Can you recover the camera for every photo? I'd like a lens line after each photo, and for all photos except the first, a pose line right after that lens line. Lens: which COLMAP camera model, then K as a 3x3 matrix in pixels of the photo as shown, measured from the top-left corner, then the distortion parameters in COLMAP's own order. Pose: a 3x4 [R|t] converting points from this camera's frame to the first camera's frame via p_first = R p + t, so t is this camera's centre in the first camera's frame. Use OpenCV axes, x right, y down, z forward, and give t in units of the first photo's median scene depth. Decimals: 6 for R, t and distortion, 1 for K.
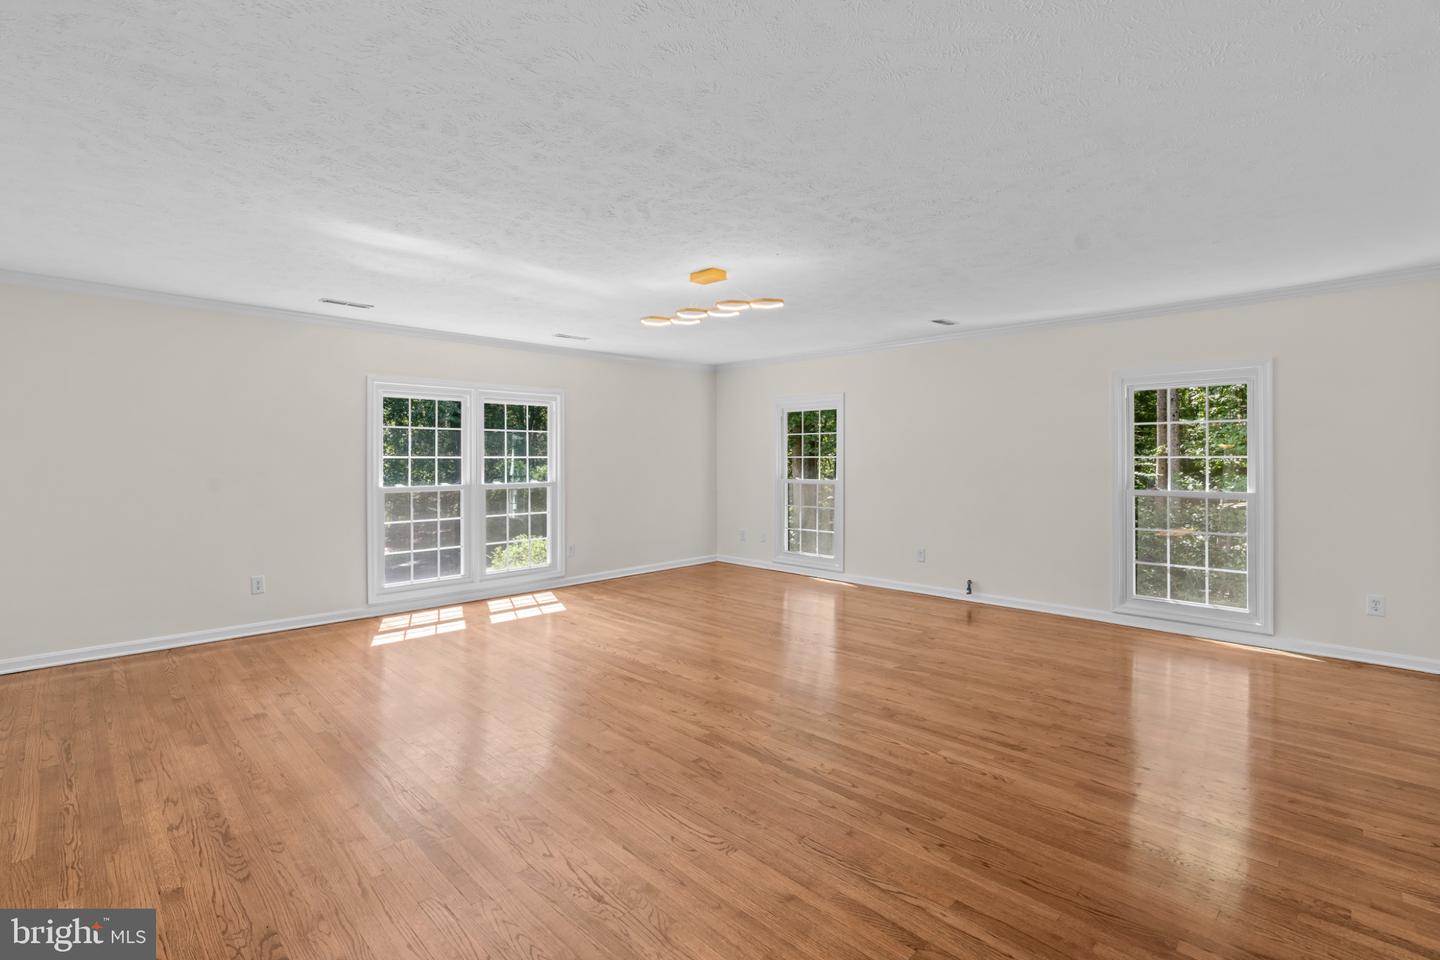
lens RADIAL K [[651.2, 0, 710.2], [0, 651.2, 472.3], [0, 0, 1]] dist [-0.000843, 0.000968]
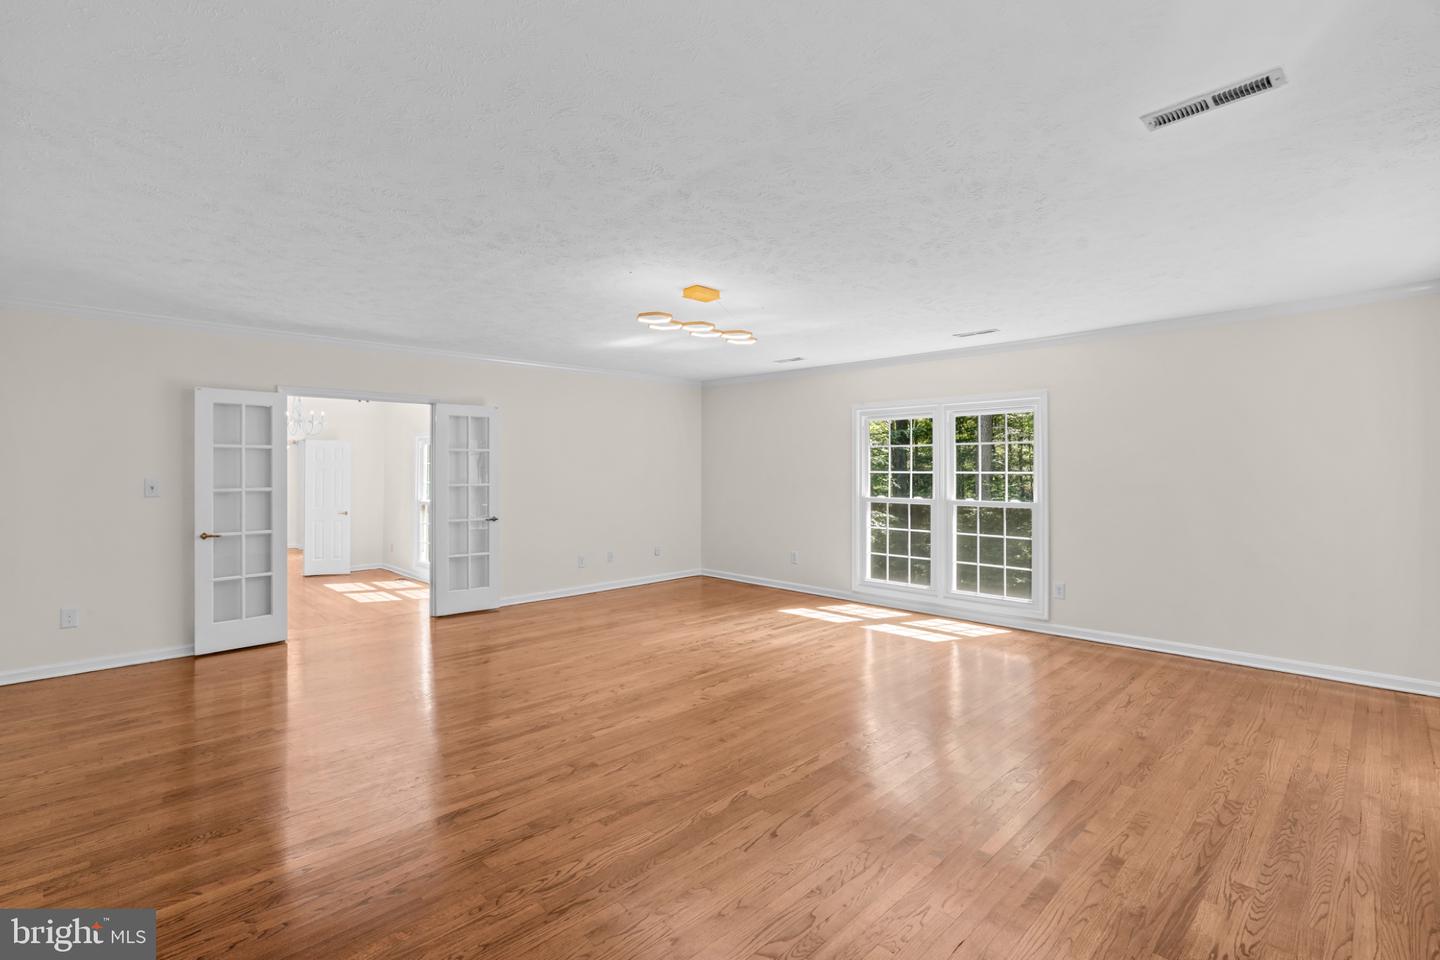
lens RADIAL K [[651.2, 0, 710.2], [0, 651.2, 473.3], [0, 0, 1]] dist [-0.000843, 0.000968]
pose [[-0.006009, 0.001989, -0.999980, 0.680289], [-0.023180, 0.999729, 0.002128, -0.016793], [0.999713, 0.023192, -0.005961, 0.693381]]
